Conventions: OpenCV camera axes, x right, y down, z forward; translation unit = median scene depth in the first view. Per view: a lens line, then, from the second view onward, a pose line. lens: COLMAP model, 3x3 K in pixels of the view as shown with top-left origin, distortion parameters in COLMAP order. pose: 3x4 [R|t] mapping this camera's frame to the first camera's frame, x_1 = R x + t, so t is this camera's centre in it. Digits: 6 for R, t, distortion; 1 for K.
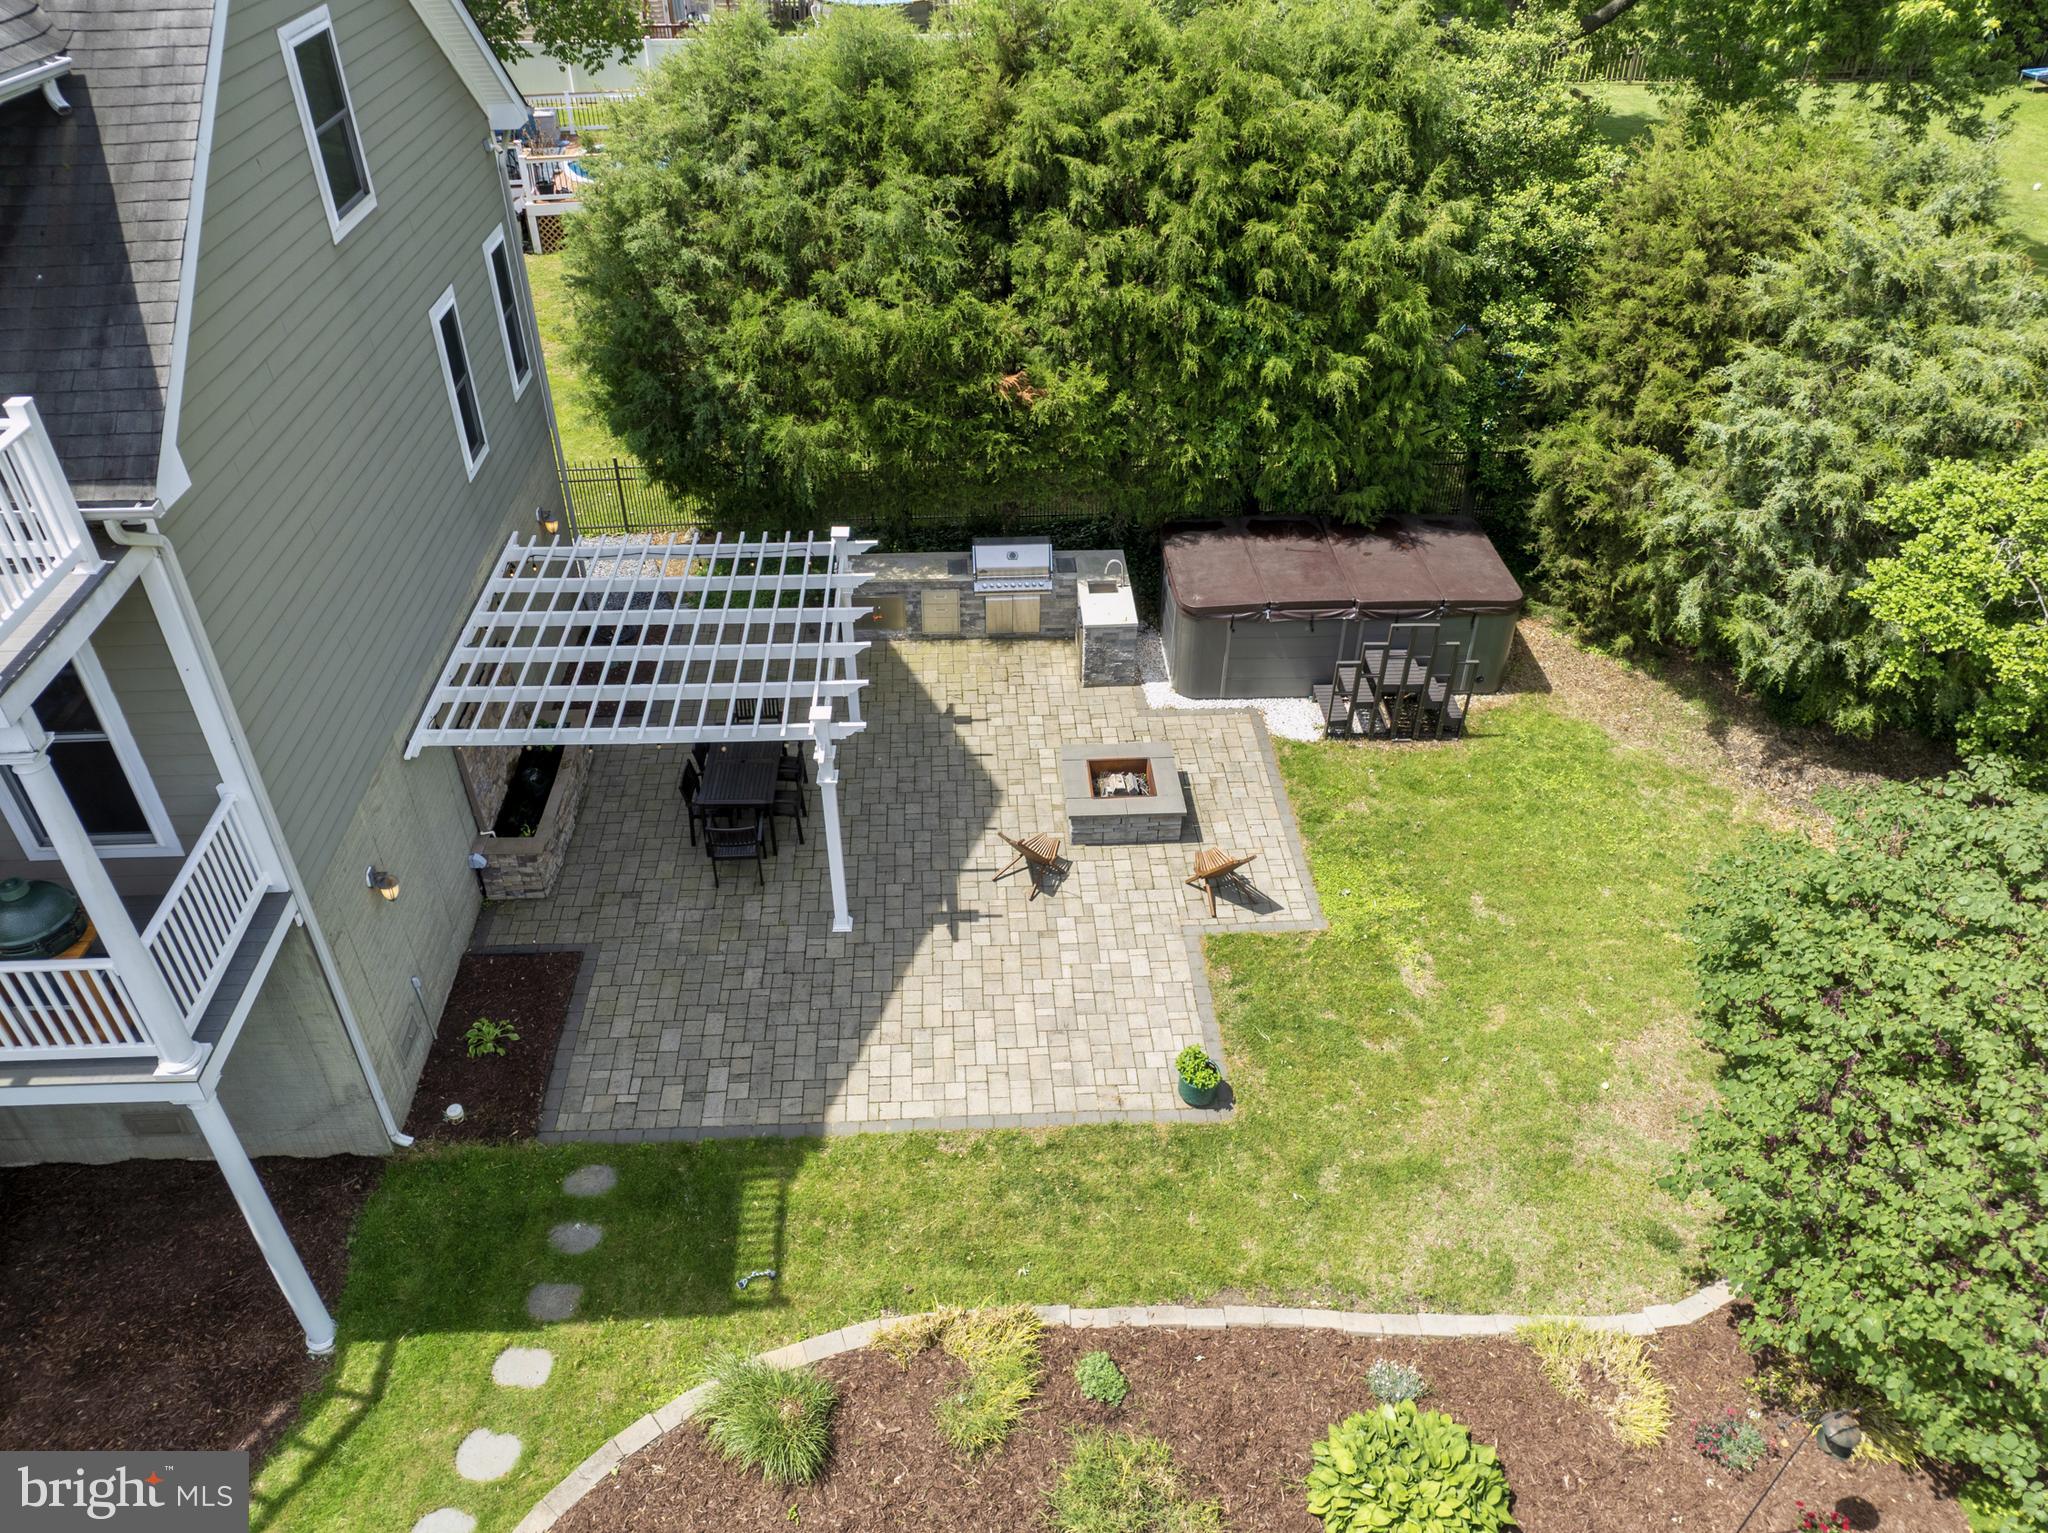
lens RADIAL K [[1420.2, 0, 977.5], [0, 1420.2, 746.5], [0, 0, 1]] dist [-0.044353, 0.016850]
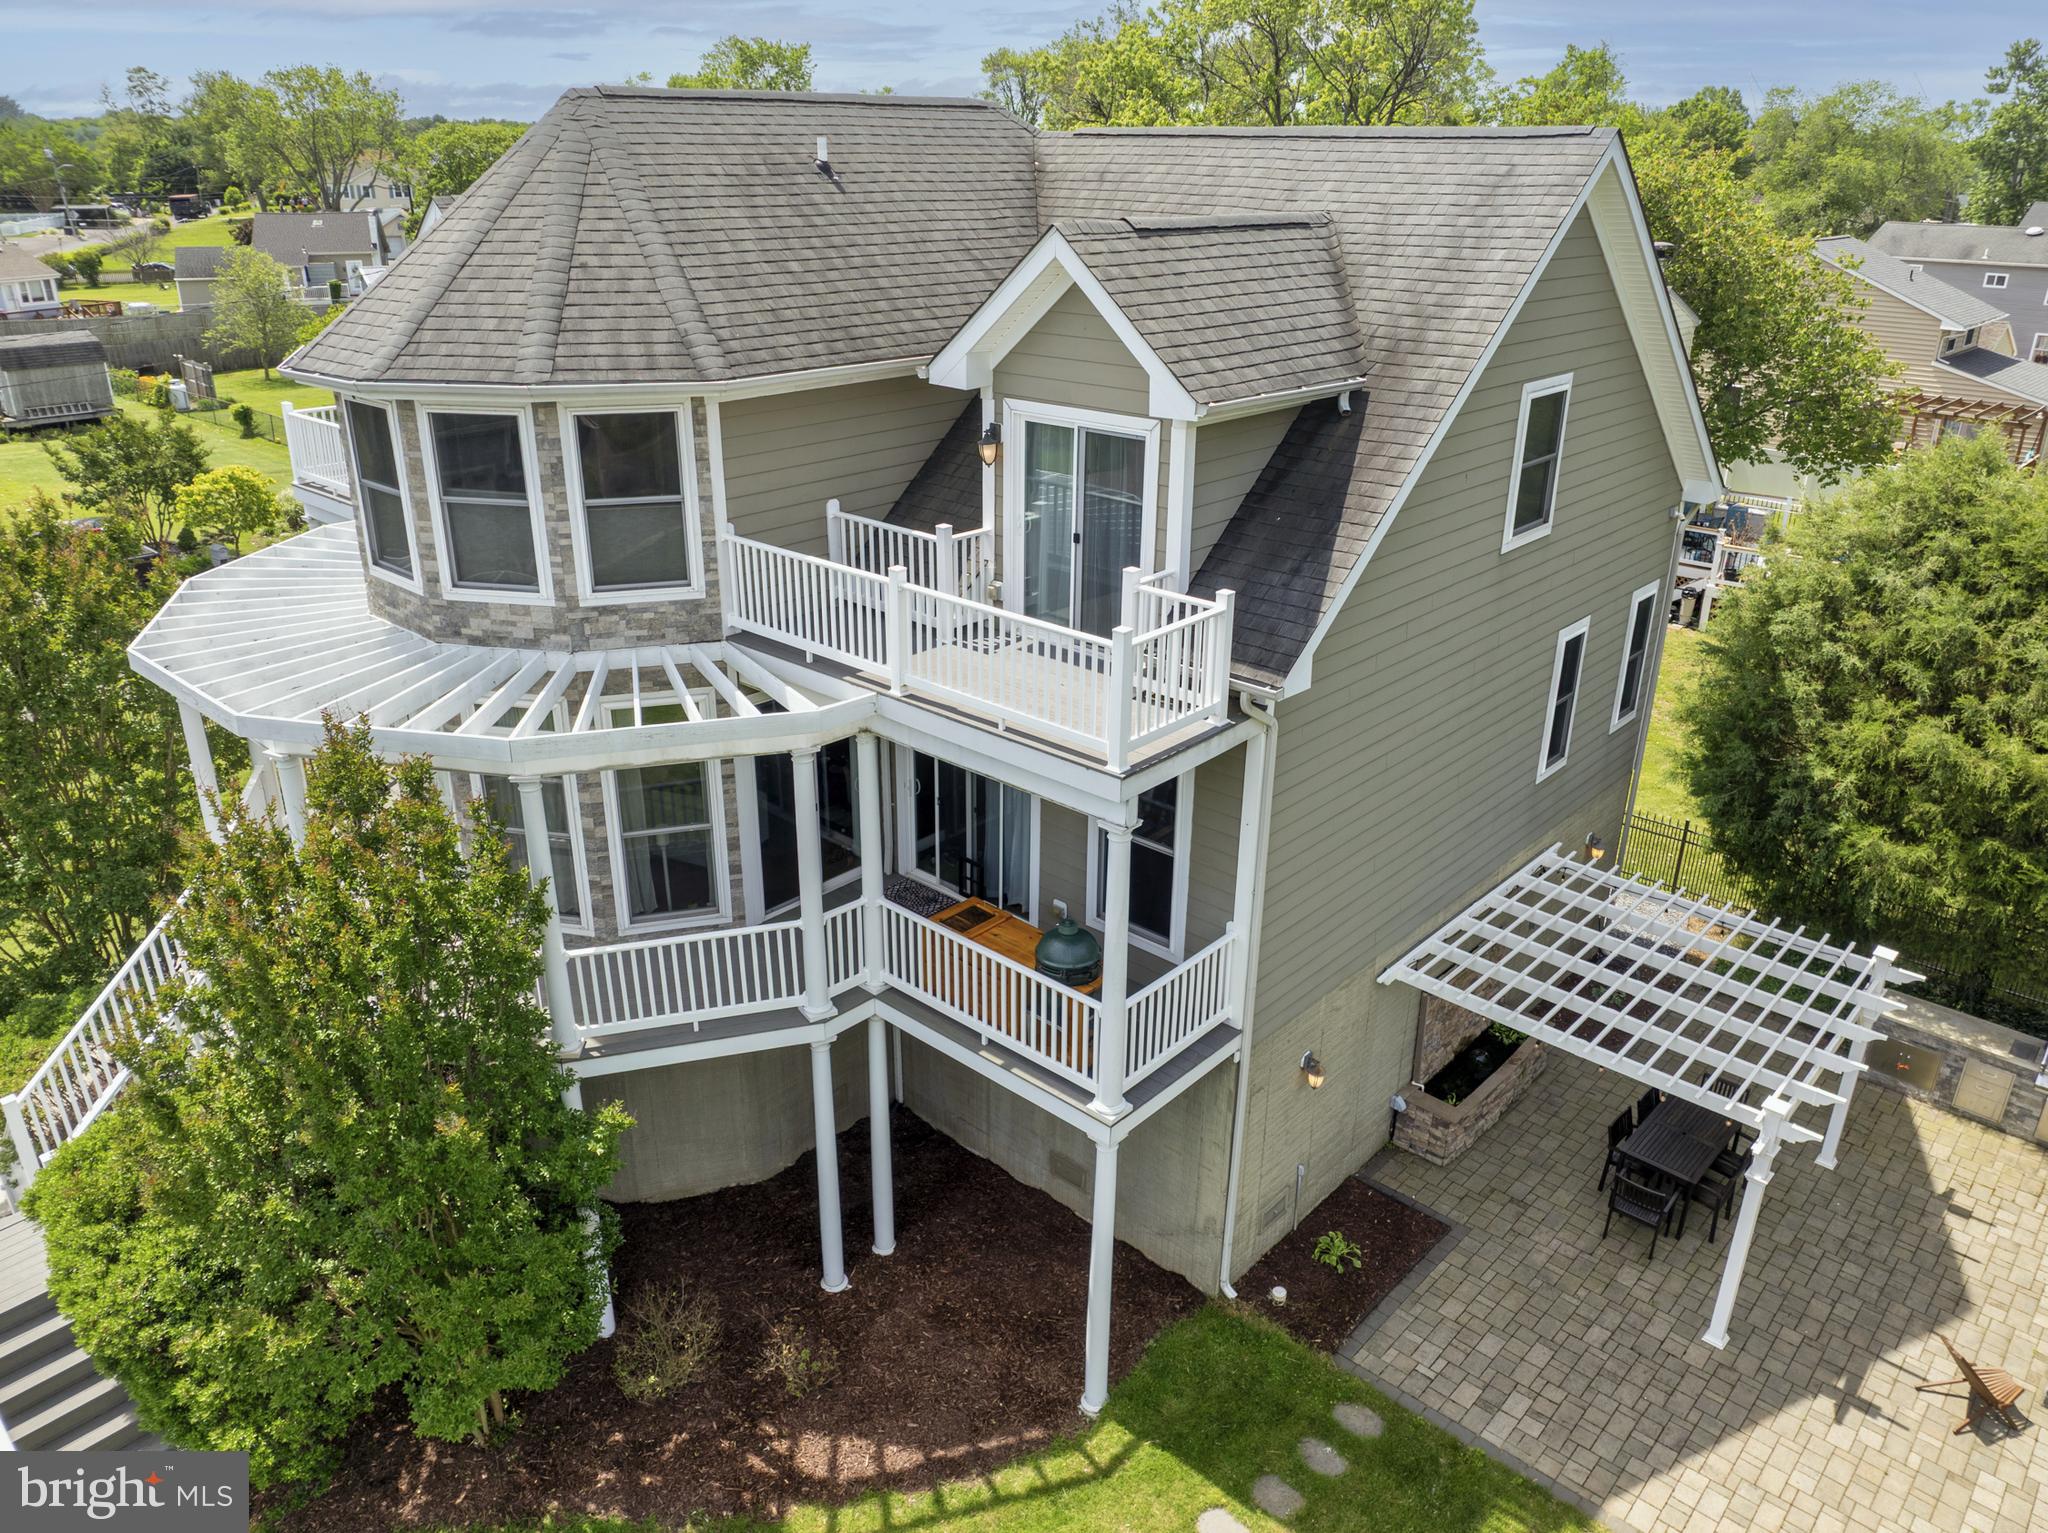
lens RADIAL K [[1420.2, 0, 1023.0], [0, 1420.2, 766.5], [0, 0, 1]] dist [-0.044353, 0.016850]
pose [[0.703615, 0.290014, -0.648704, 0.070036], [-0.433699, 0.898431, -0.068751, 0.050773], [0.562877, 0.329717, 0.757929, -0.060407]]
